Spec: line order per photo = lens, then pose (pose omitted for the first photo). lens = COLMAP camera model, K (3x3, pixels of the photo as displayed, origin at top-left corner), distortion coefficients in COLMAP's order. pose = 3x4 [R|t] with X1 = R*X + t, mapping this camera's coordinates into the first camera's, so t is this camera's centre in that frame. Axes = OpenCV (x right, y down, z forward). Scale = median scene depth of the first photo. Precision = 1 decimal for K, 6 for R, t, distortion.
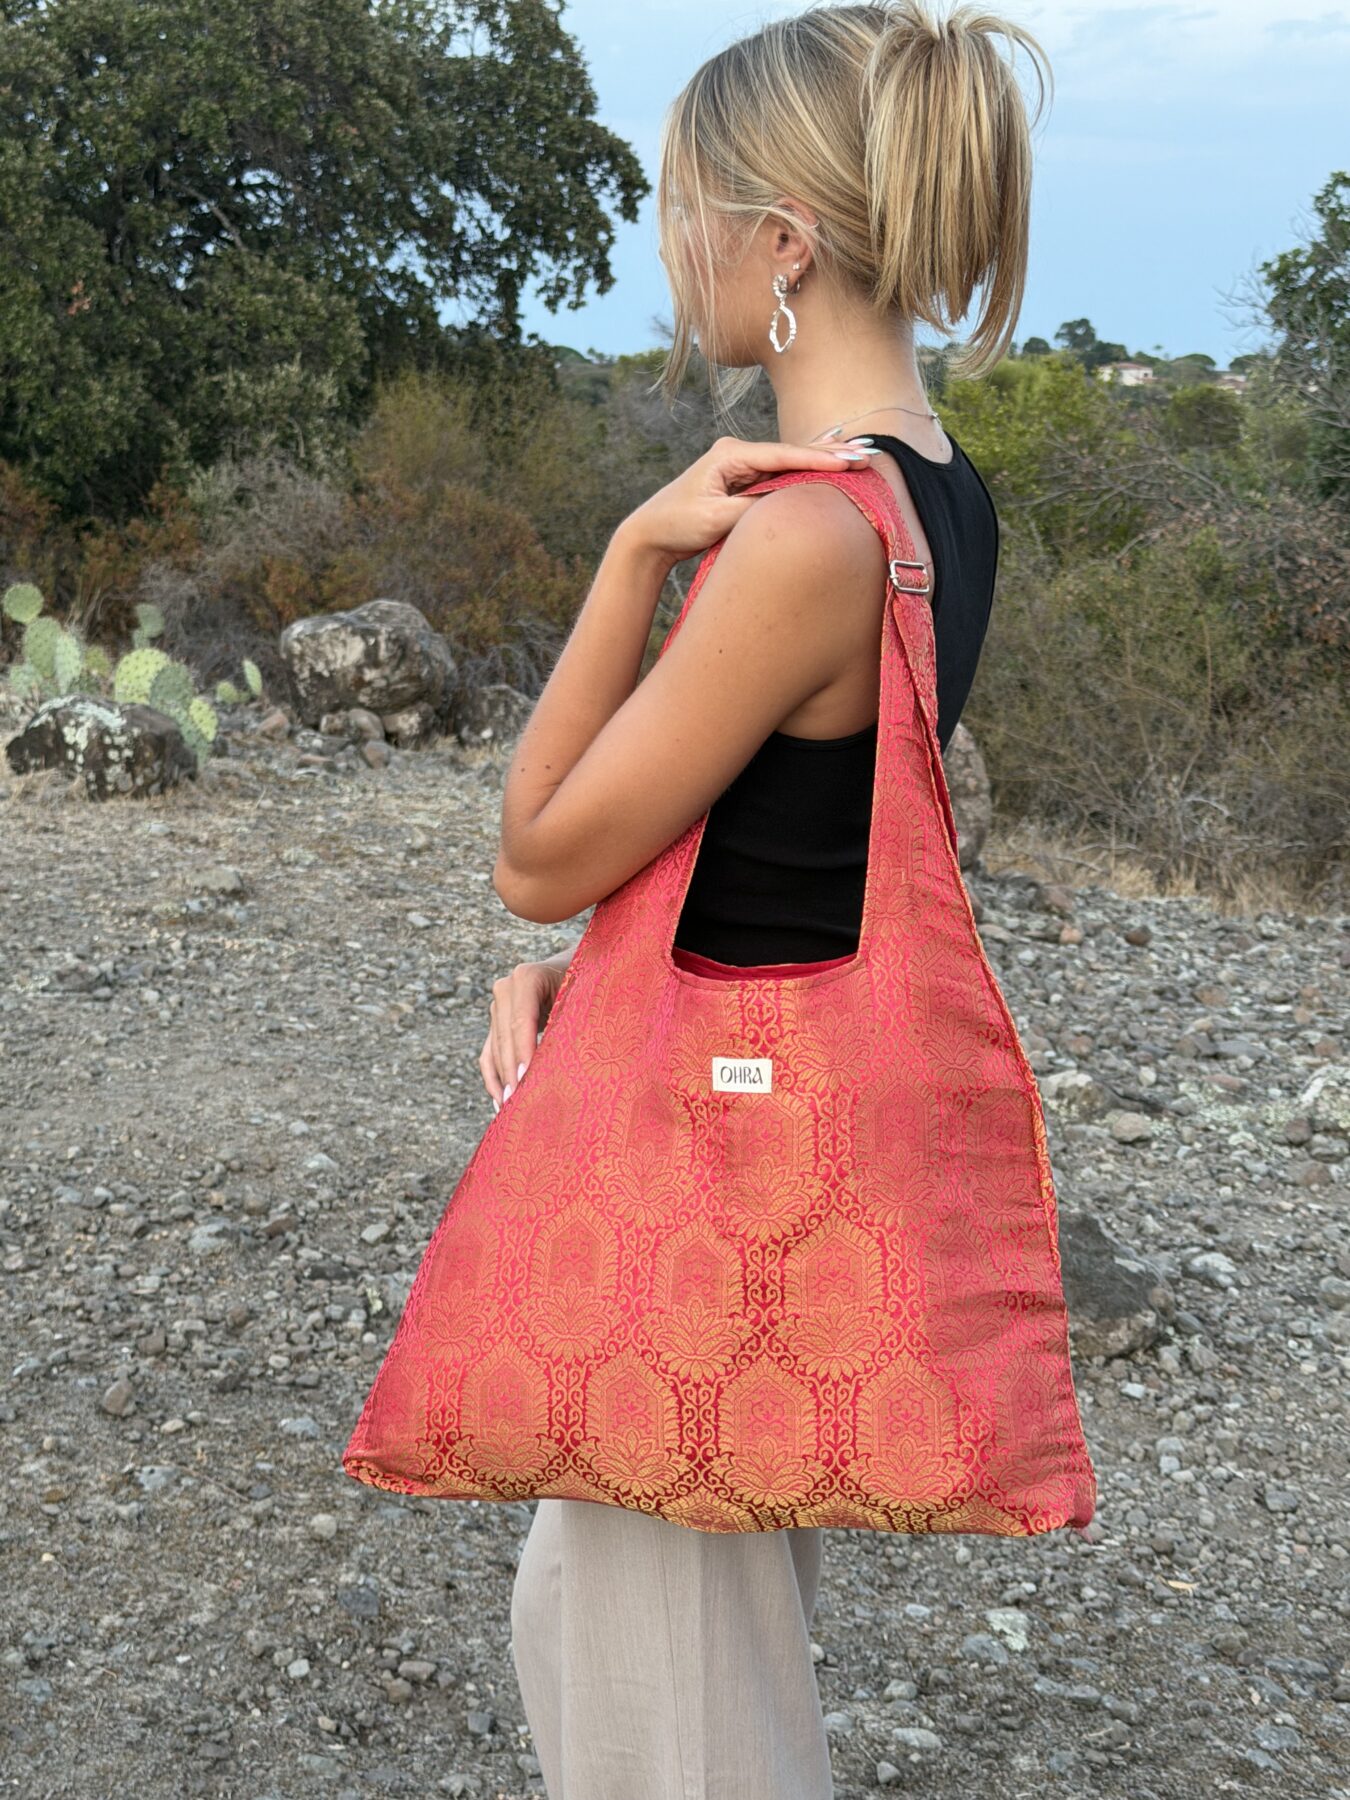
lens RADIAL K [[2735.8, 0, 698.7], [0, 2735.8, 908.3], [0, 0, 1]] dist [0.164546, -0.240510]
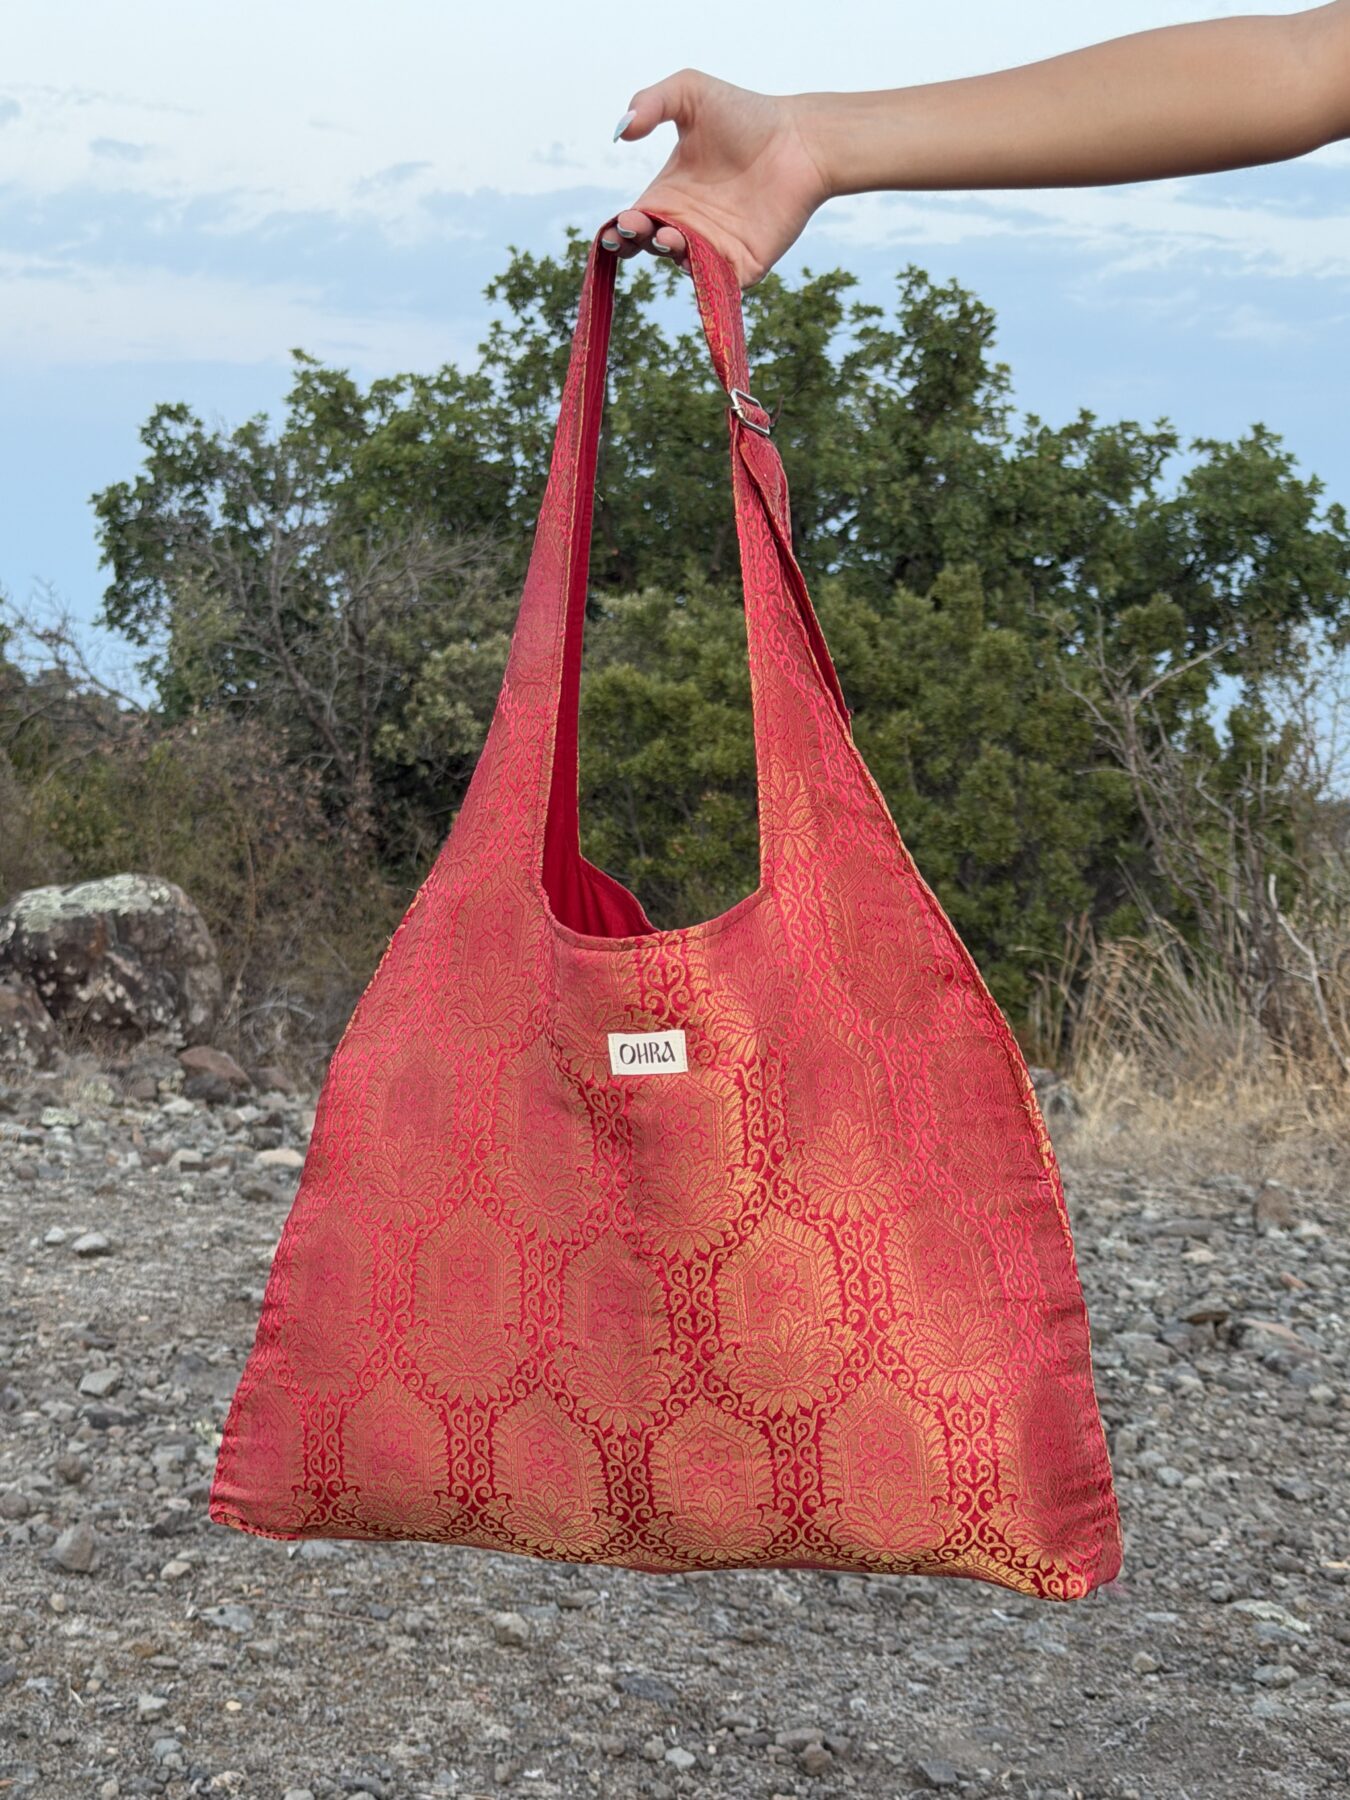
lens RADIAL K [[2943.4, 0, 675.0], [0, 2943.4, 900.0], [0, 0, 1]] dist [0.168149, -0.211512]
pose [[0.892647, -0.043731, 0.448630, -0.329804], [0.095634, 0.990998, -0.093684, 0.073082], [-0.440494, 0.126531, 0.888794, 0.144804]]
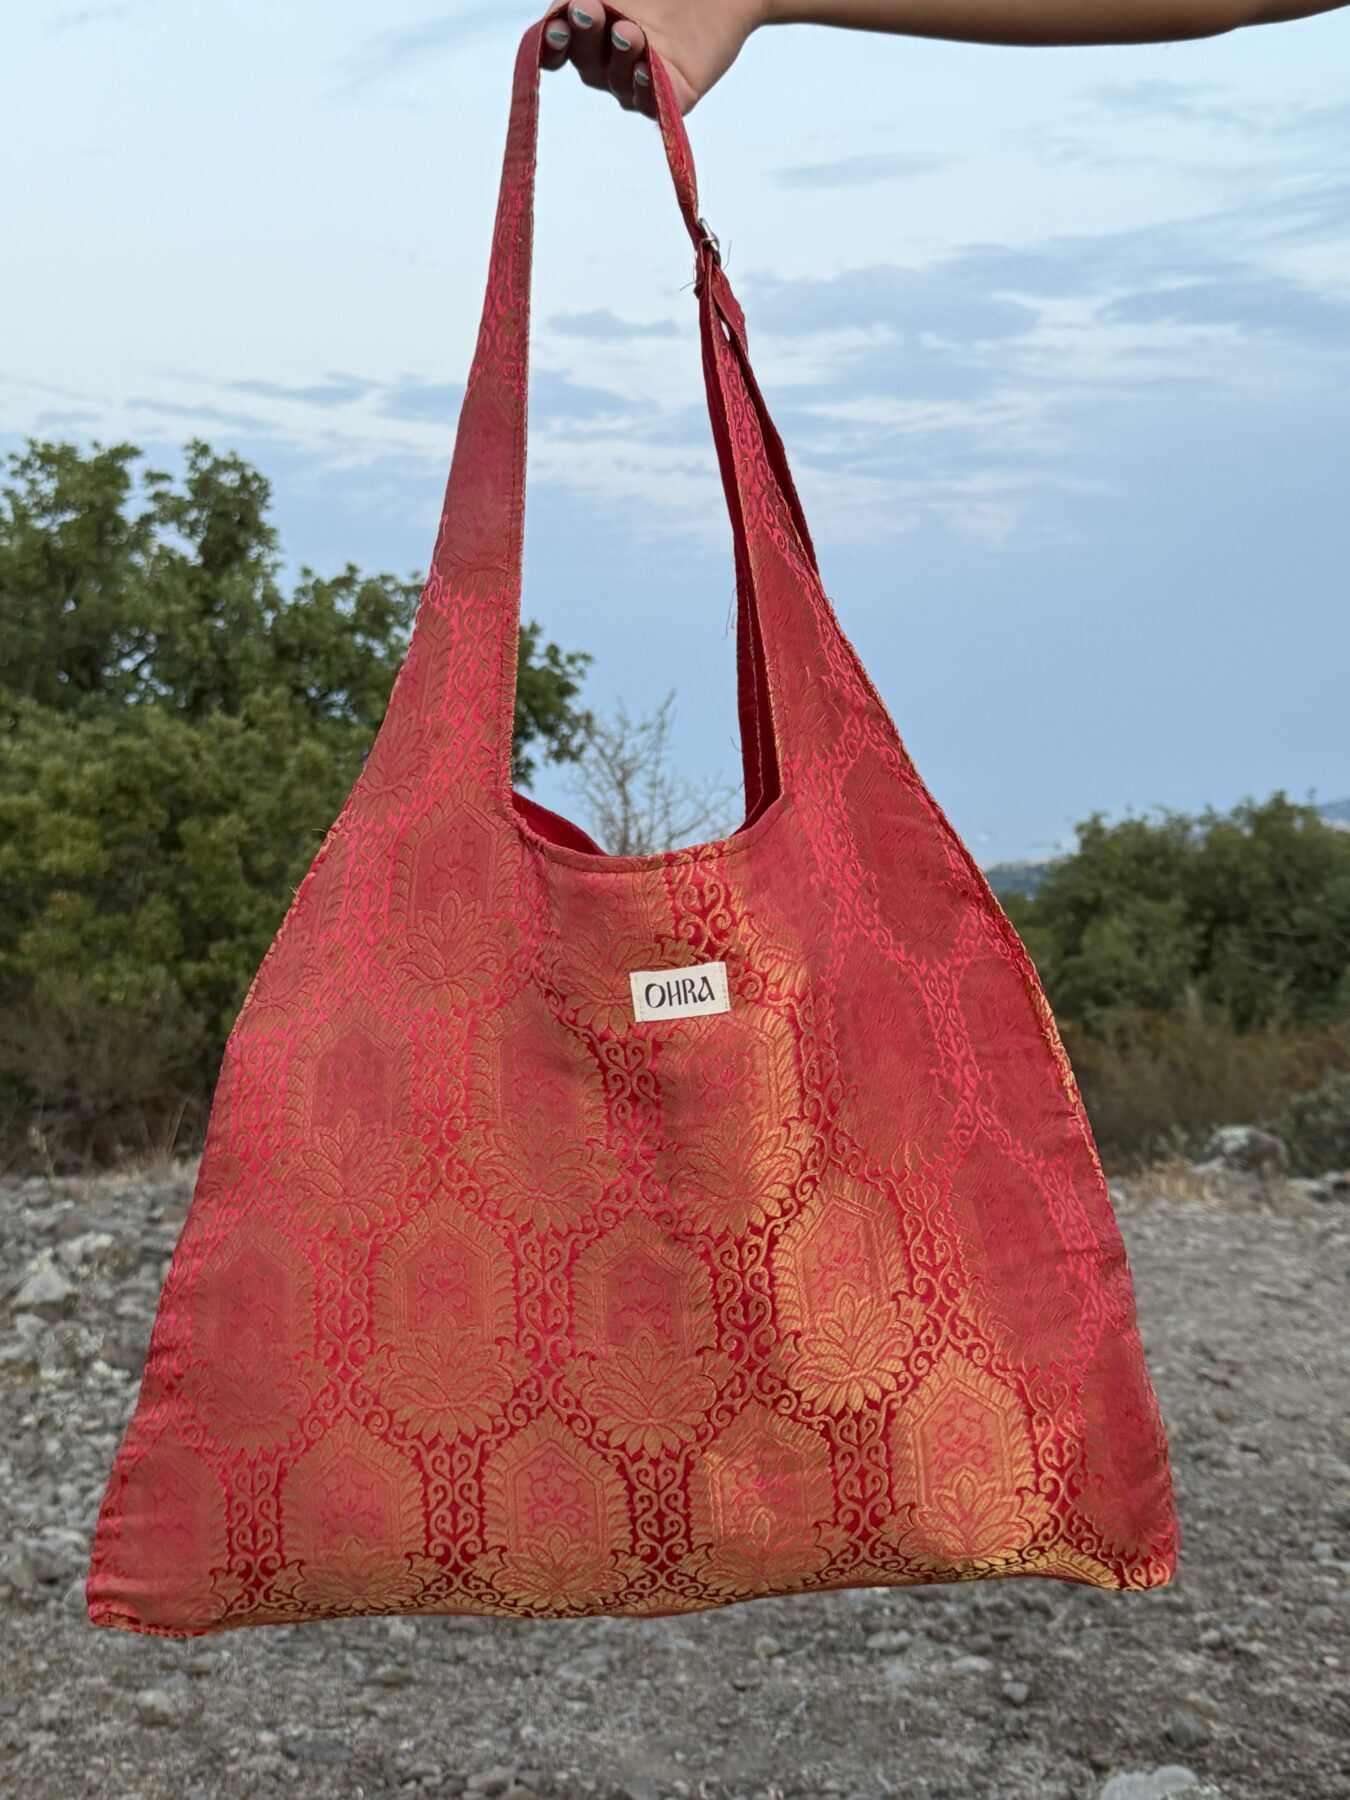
lens RADIAL K [[2418.4, 0, 704.7], [0, 2418.4, 892.4], [0, 0, 1]] dist [0.024777, 0.864454]
pose [[0.715514, -0.061789, 0.695861, -0.341000], [0.174541, 0.980303, -0.092424, 0.070755], [-0.676443, 0.187587, 0.712205, 0.290184]]
